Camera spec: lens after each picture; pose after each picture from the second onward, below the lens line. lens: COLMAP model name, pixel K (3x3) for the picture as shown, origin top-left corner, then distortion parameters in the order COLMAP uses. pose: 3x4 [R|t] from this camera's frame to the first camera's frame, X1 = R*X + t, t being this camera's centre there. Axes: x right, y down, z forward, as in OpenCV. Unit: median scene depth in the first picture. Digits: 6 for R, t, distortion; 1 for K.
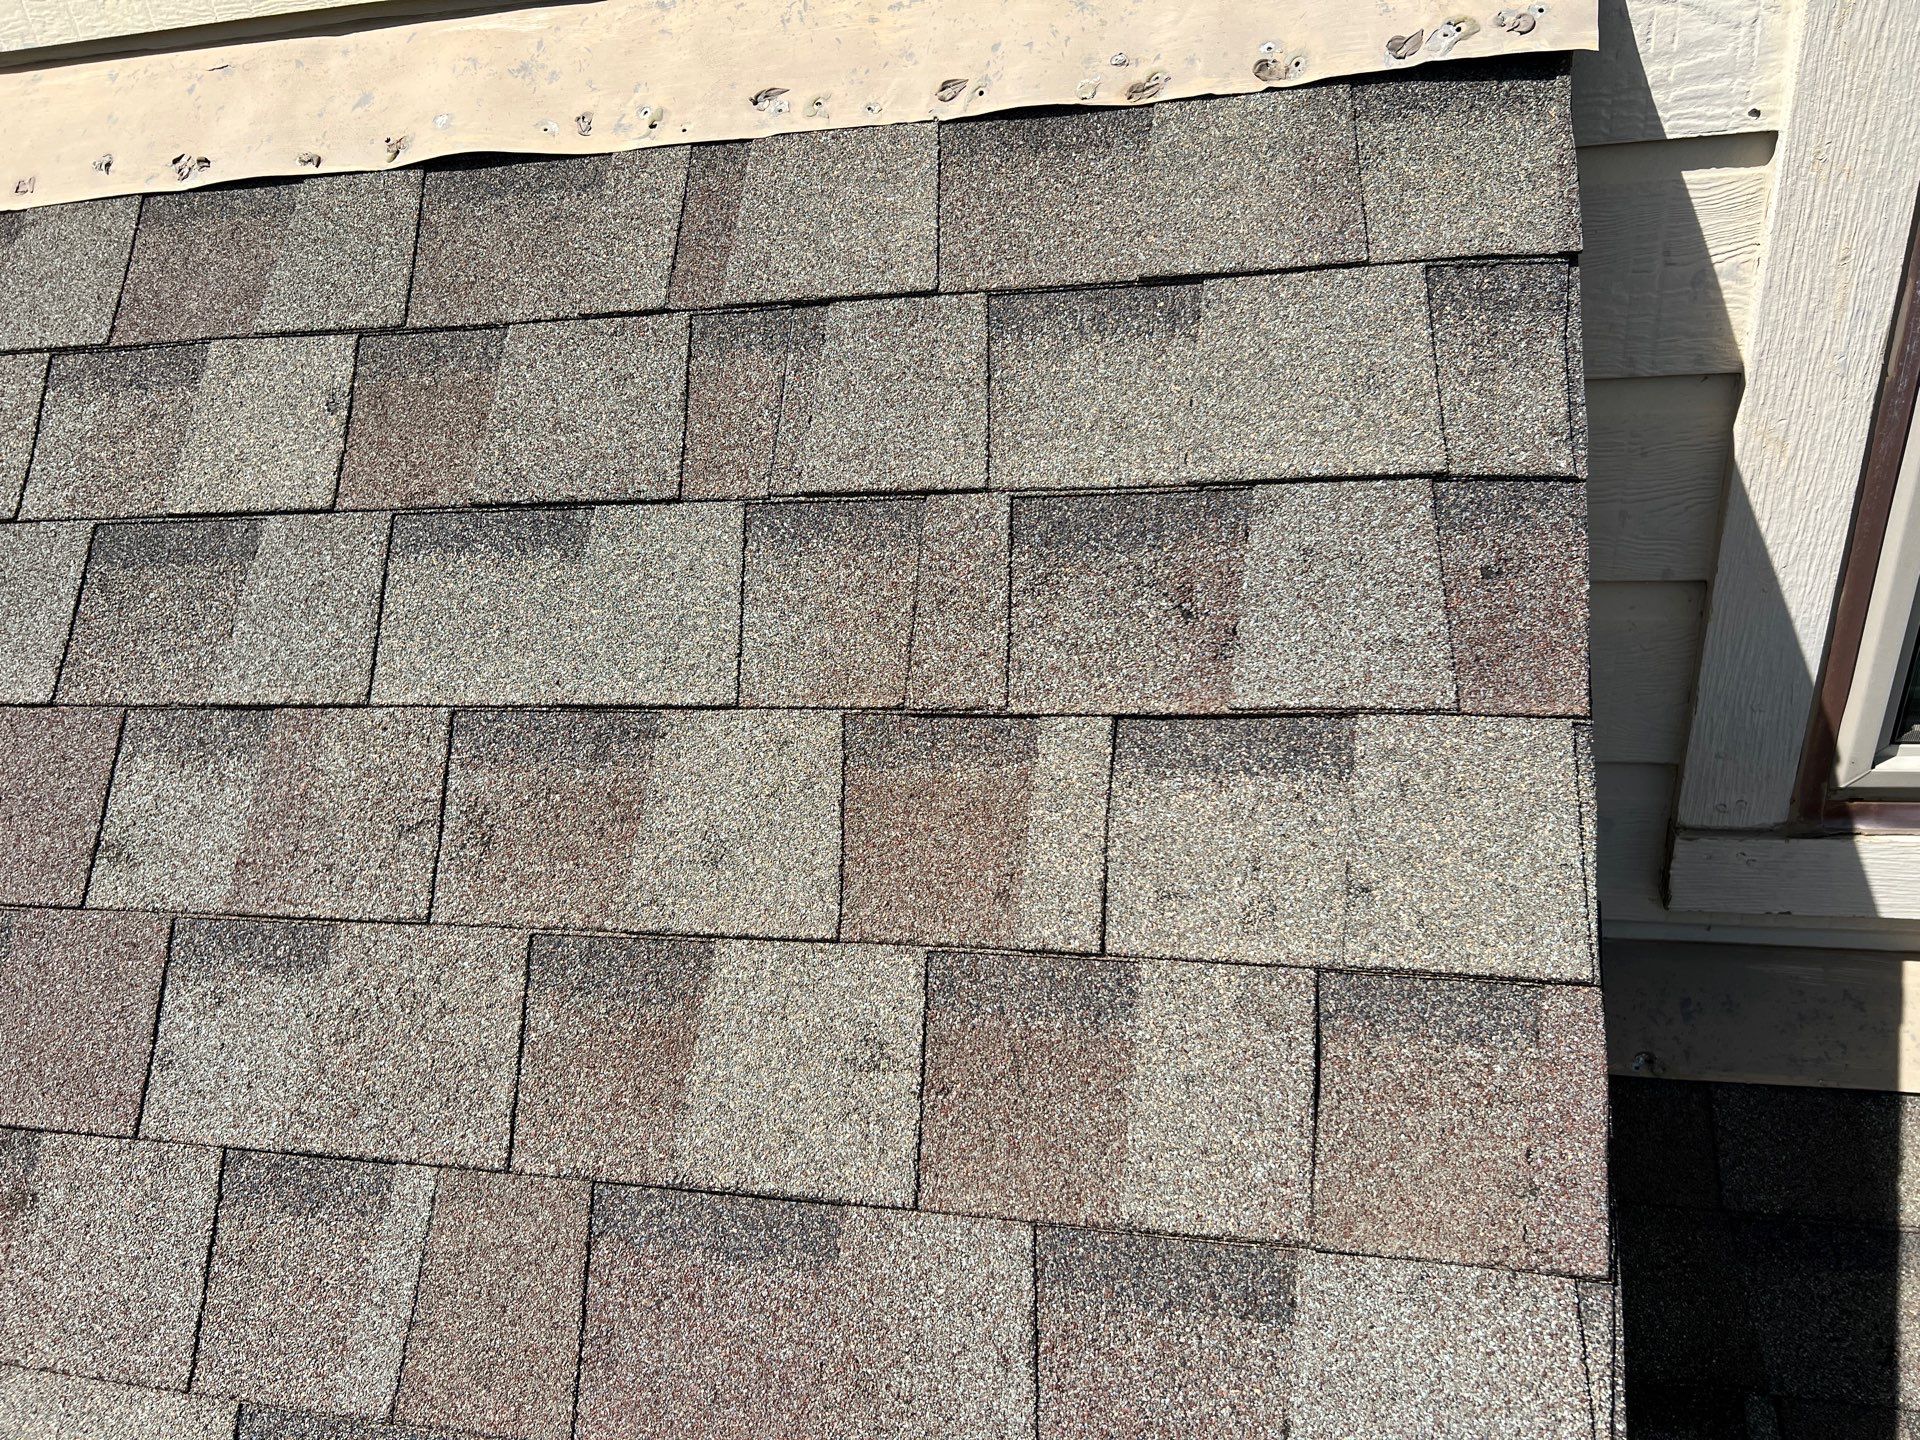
lens RADIAL K [[1367.9, 0, 960.0], [0, 1367.9, 720.0], [0, 0, 1]] dist [-0.008307, -0.009192]
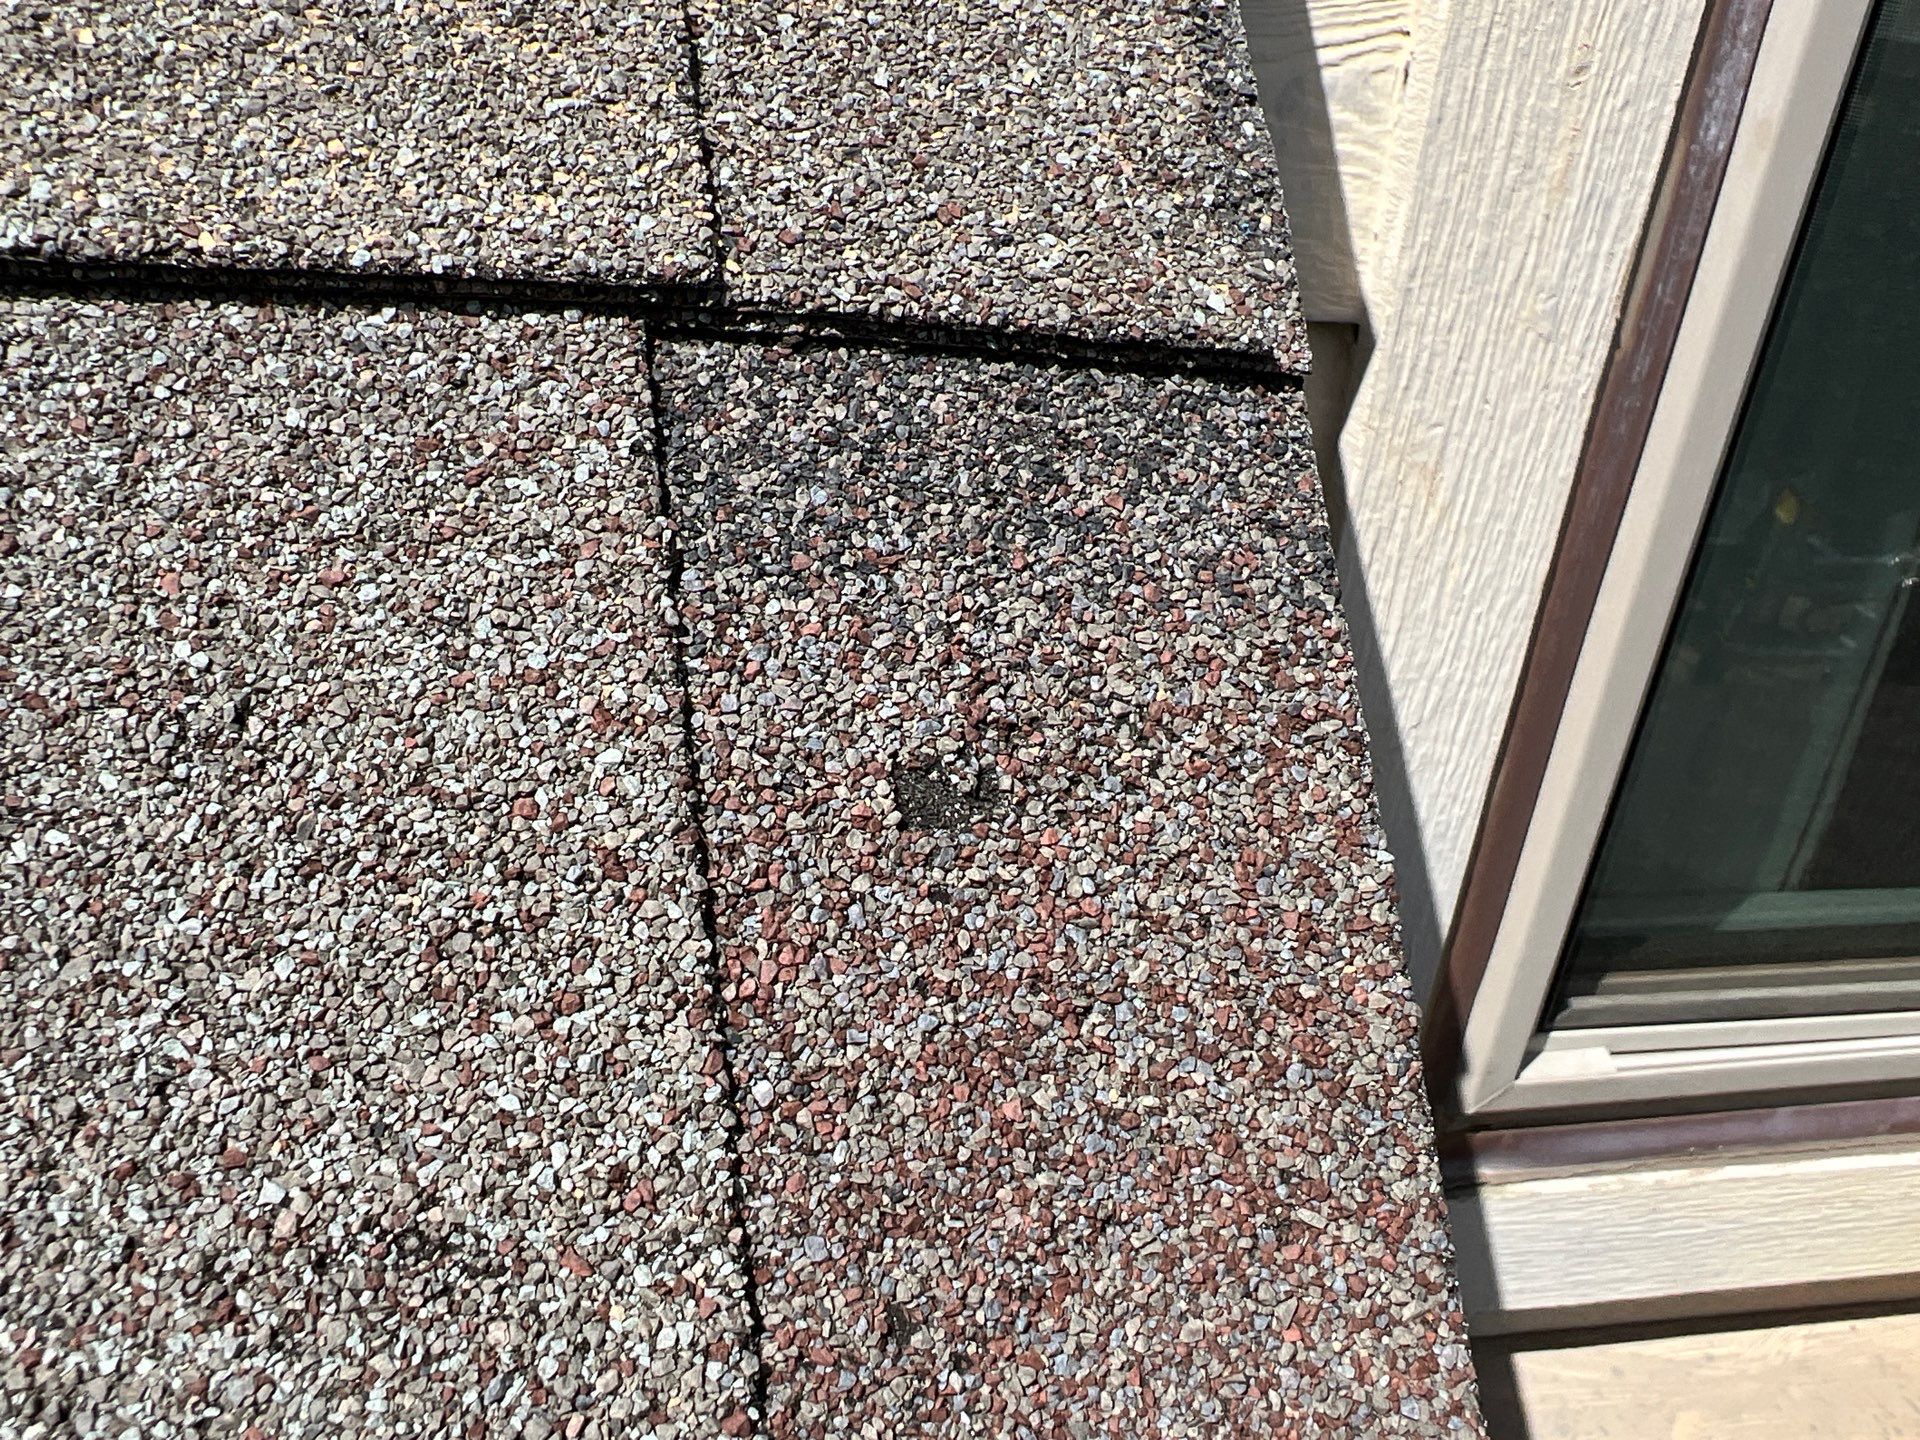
lens RADIAL K [[1405.3, 0, 936.6], [0, 1405.3, 722.5], [0, 0, 1]] dist [0.054325, -0.073841]
pose [[0.909393, 0.005385, 0.415903, 0.247531], [0.035315, 0.995306, -0.090104, -0.080953], [-0.414436, 0.096628, 0.904934, 0.663954]]
